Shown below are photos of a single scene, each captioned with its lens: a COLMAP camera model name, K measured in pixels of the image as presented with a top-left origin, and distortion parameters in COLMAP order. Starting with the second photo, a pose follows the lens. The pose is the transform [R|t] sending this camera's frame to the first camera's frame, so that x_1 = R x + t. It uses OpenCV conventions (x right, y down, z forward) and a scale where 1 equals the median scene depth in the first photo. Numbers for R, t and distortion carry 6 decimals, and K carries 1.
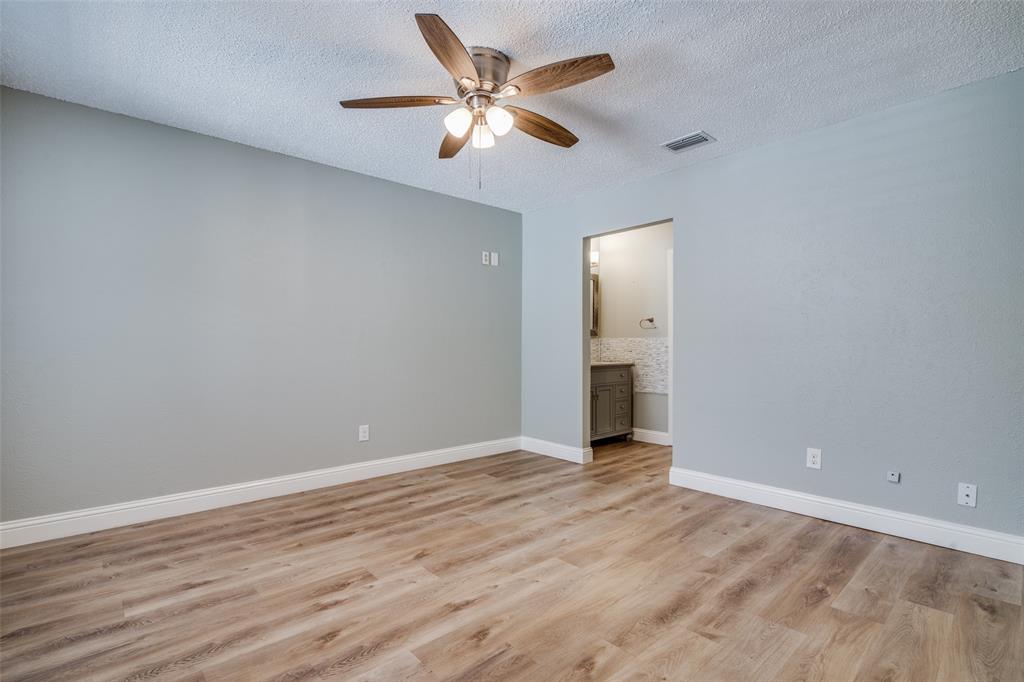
lens RADIAL K [[478.2, 0, 508.2], [0, 478.2, 342.2], [0, 0, 1]] dist [-0.020497, 0.000835]
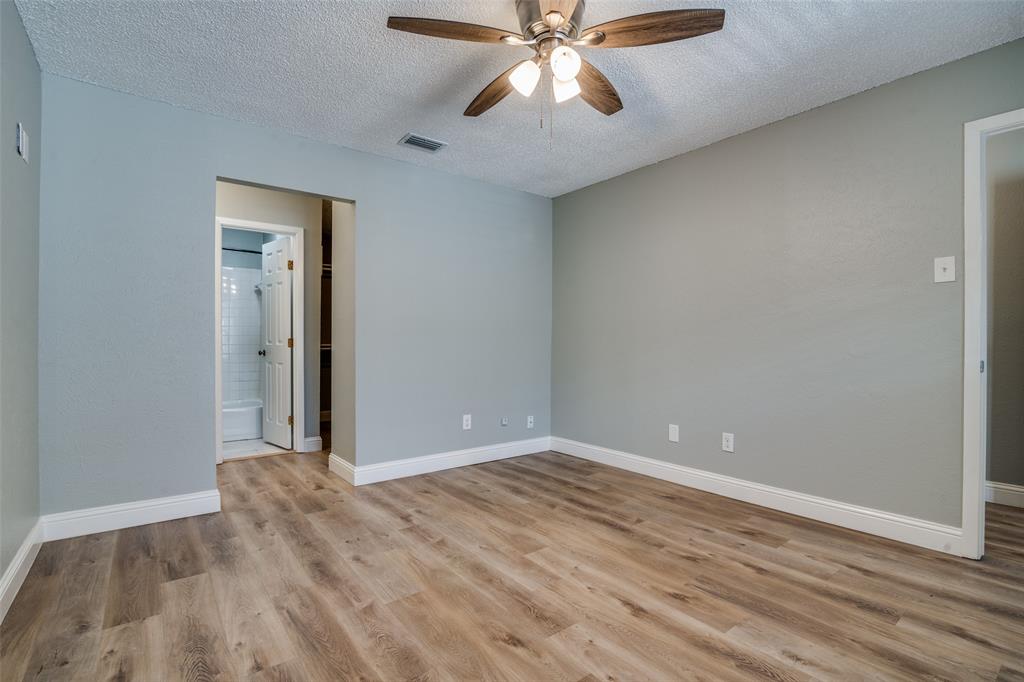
lens RADIAL K [[478.2, 0, 514.4], [0, 478.2, 340.6], [0, 0, 1]] dist [-0.020497, 0.000835]
pose [[0.063875, 0.003173, 0.997953, -0.780696], [-0.008207, 0.999963, -0.002654, 0.018285], [-0.997924, -0.008020, 0.063899, 0.867534]]
